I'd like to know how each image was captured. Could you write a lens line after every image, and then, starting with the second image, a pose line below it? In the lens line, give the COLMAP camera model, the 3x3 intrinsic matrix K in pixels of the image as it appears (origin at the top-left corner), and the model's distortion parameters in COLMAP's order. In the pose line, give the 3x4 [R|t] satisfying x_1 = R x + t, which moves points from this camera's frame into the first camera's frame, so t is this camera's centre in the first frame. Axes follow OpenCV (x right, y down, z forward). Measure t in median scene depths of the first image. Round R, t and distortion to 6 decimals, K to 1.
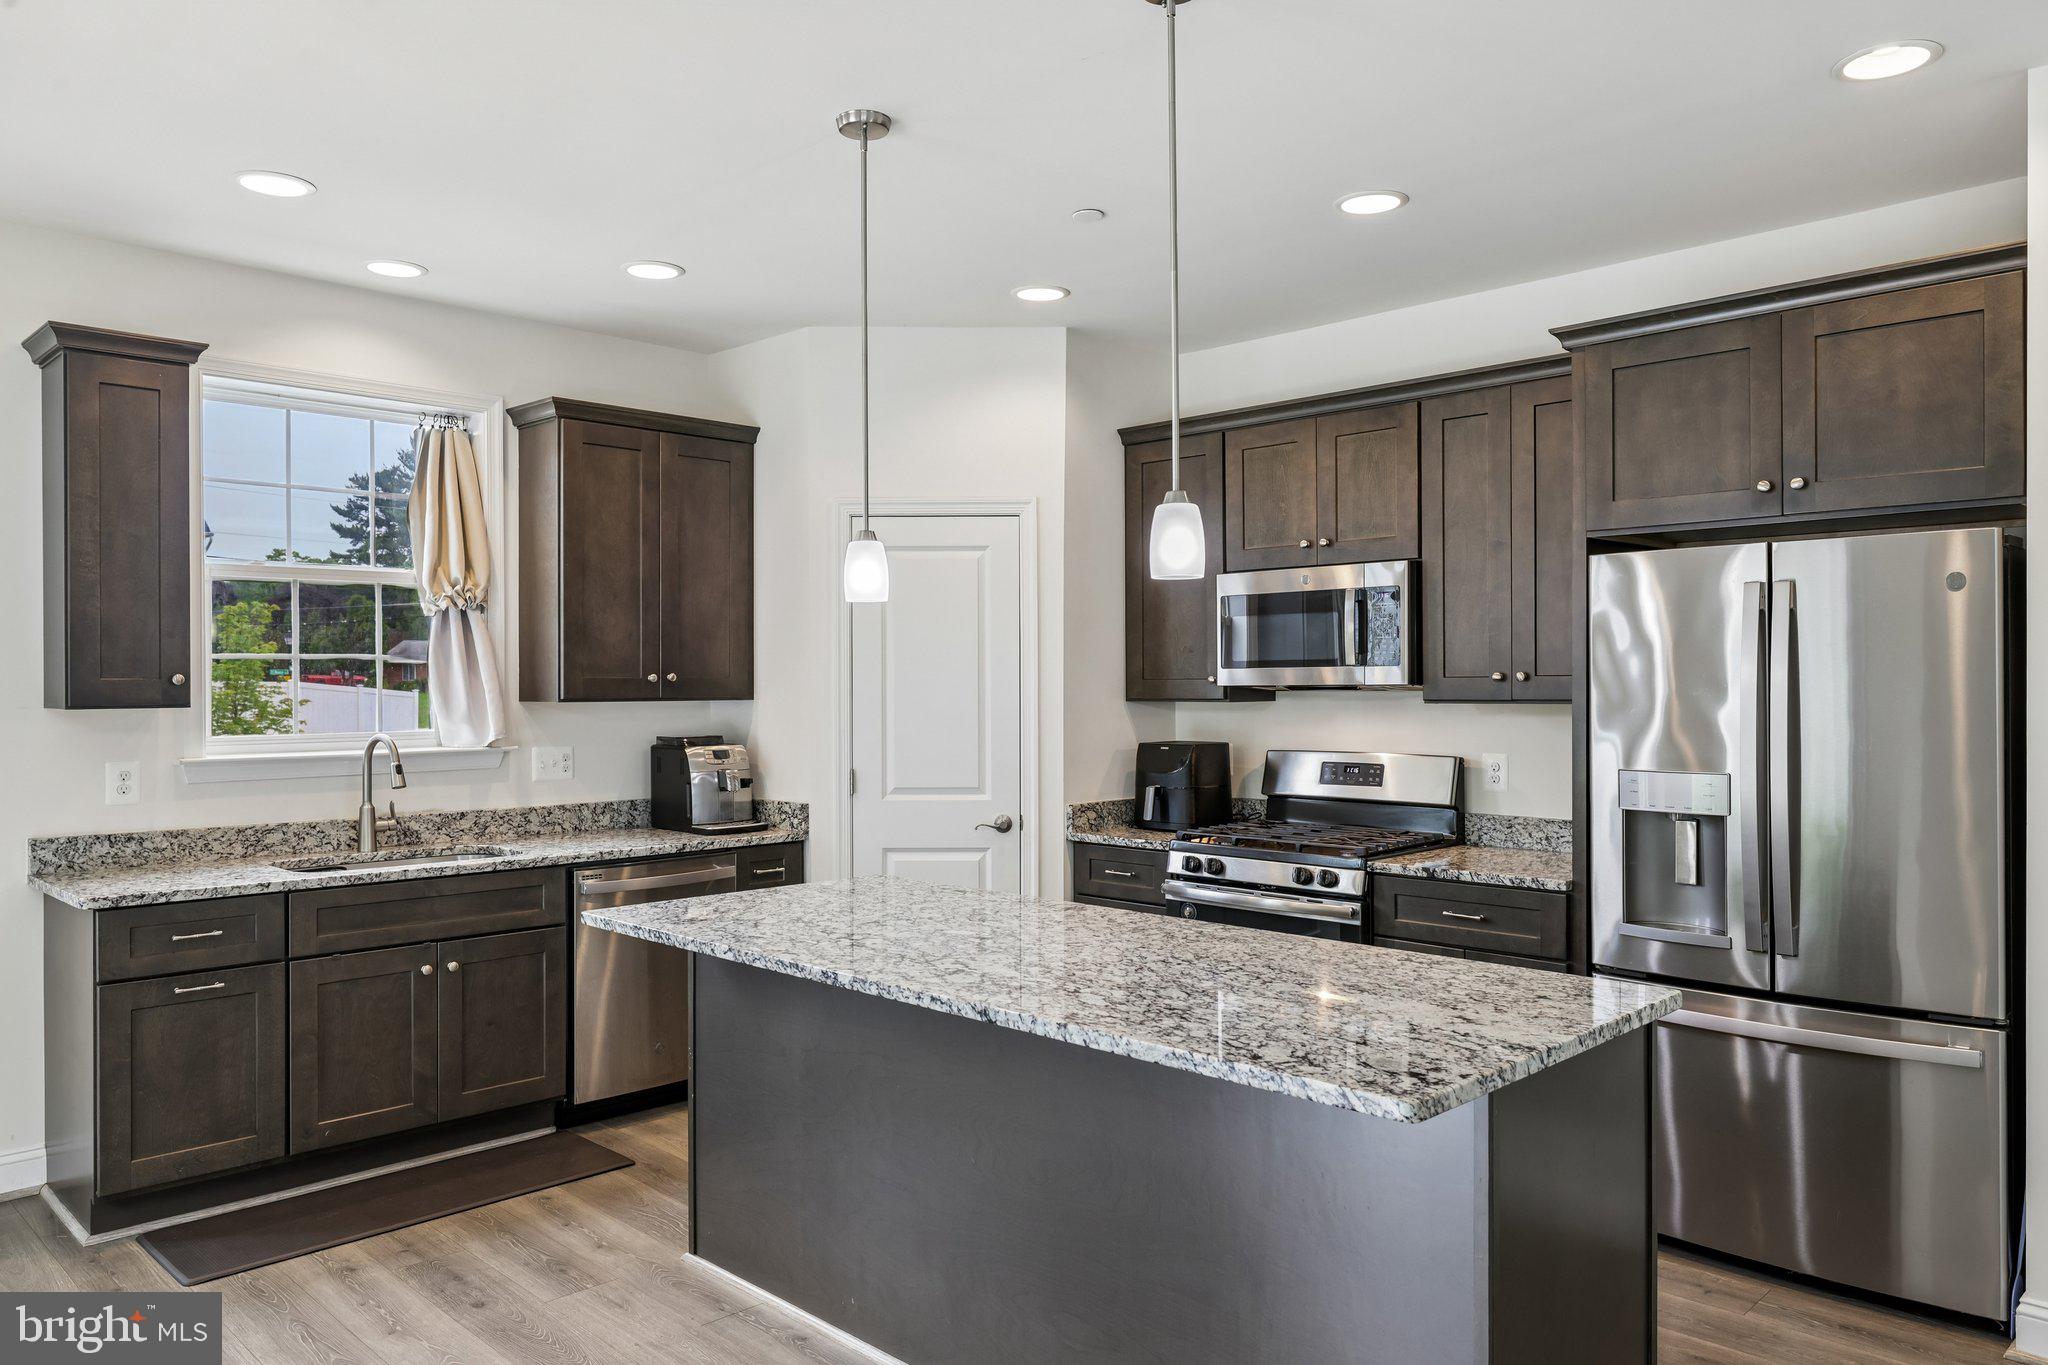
lens RADIAL K [[1427.0, 0, 1012.6], [0, 1427.0, 681.1], [0, 0, 1]] dist [0.007430, 0.000292]
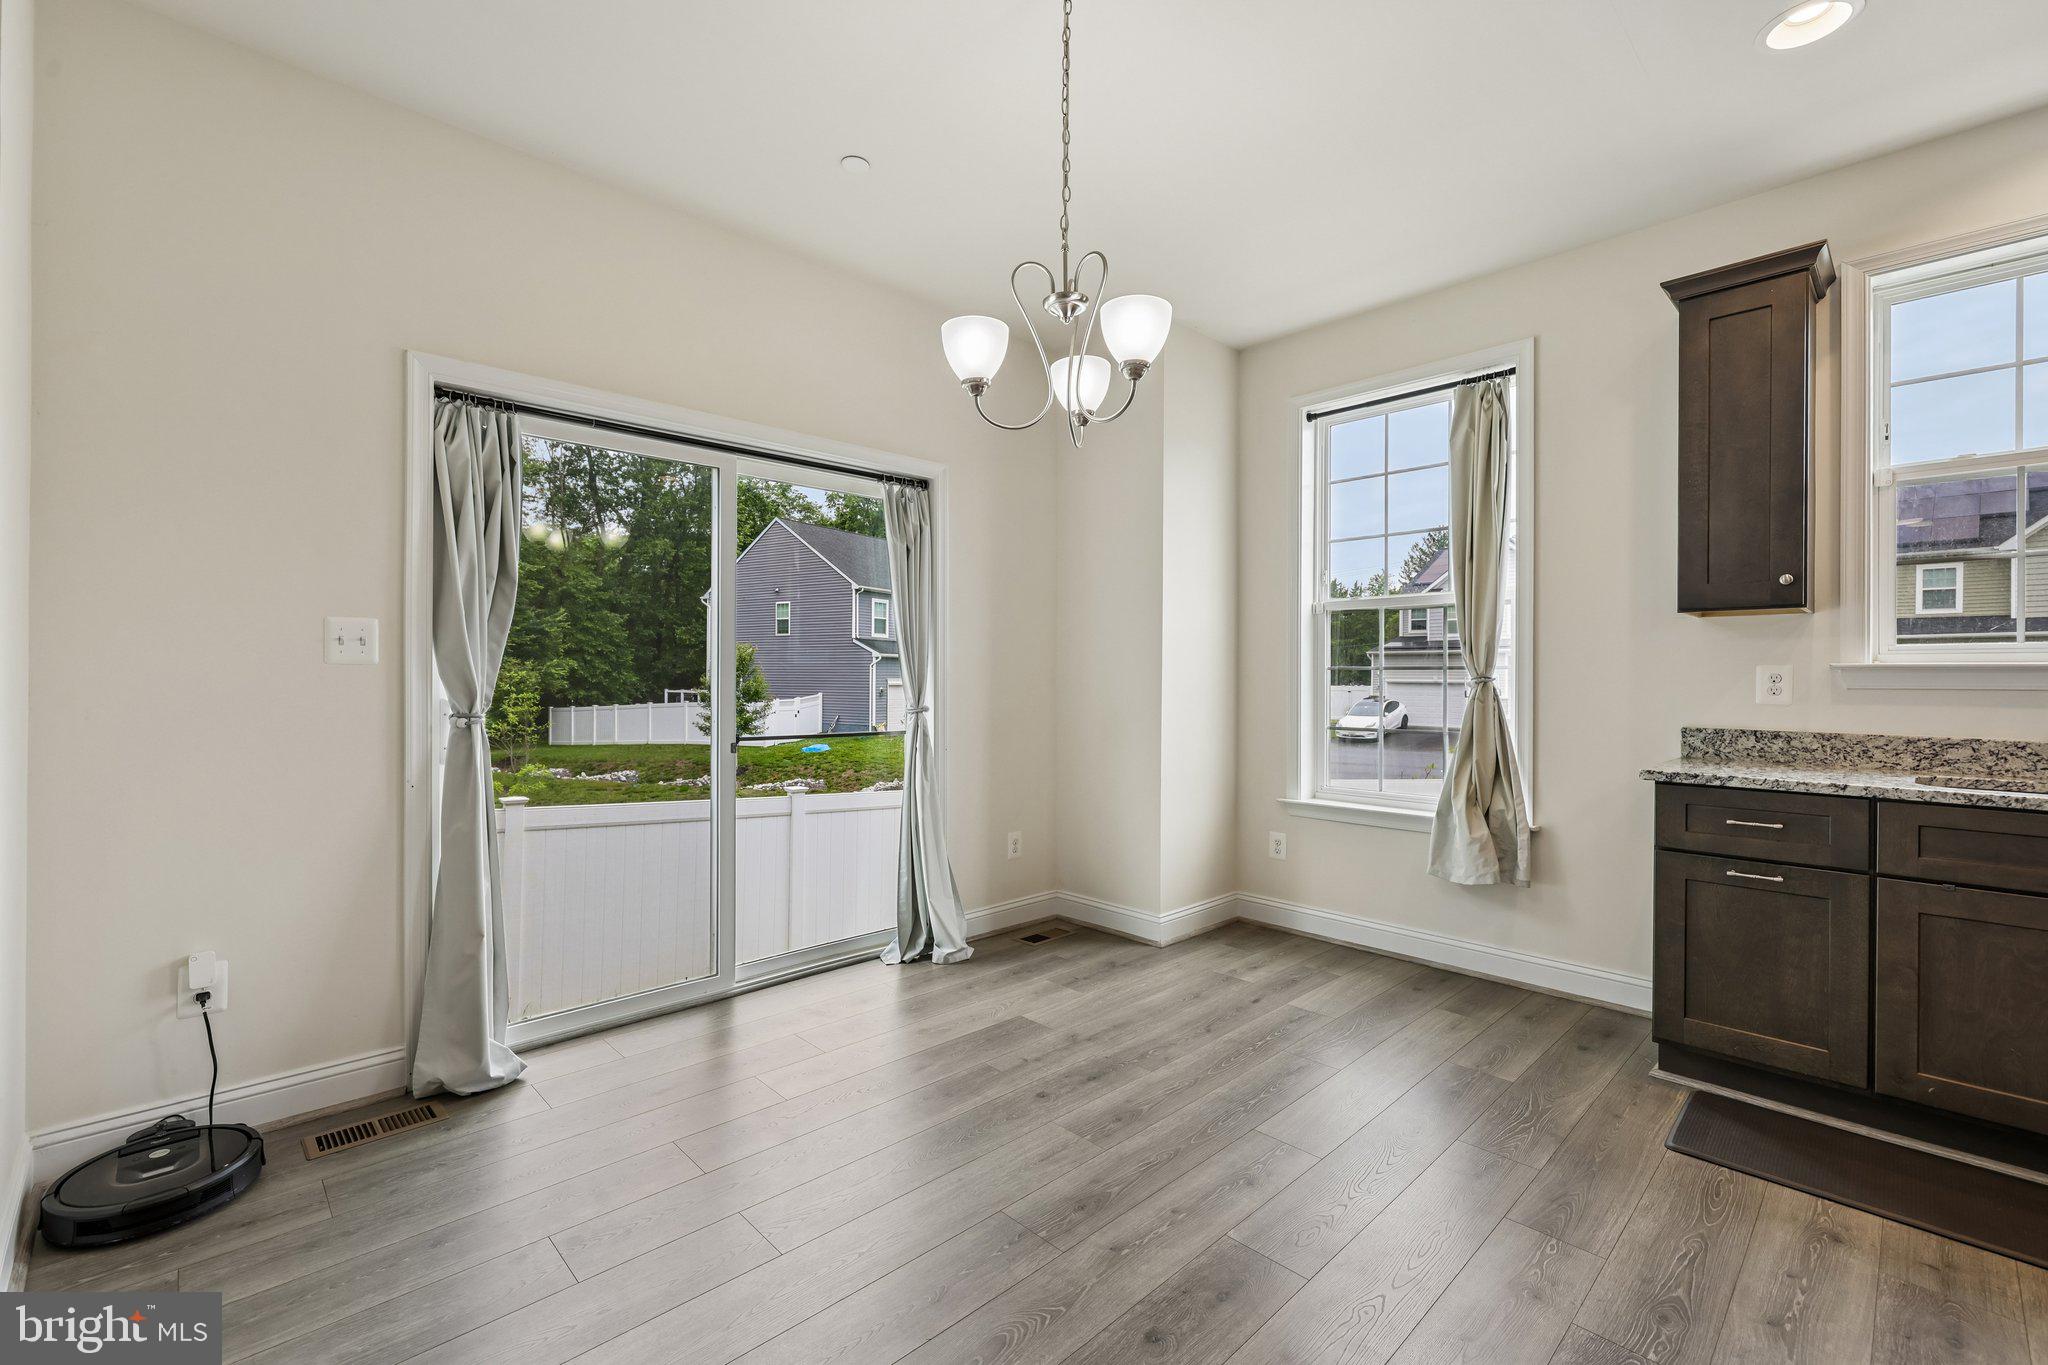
lens RADIAL K [[867.9, 0, 1016.3], [0, 867.9, 680.5], [0, 0, 1]] dist [-0.001259, 0.000283]
pose [[-0.027351, 0.002953, -0.999622, 0.054978], [-0.007371, 0.999968, 0.003156, 0.074475], [0.999599, 0.007454, -0.027329, 0.471871]]
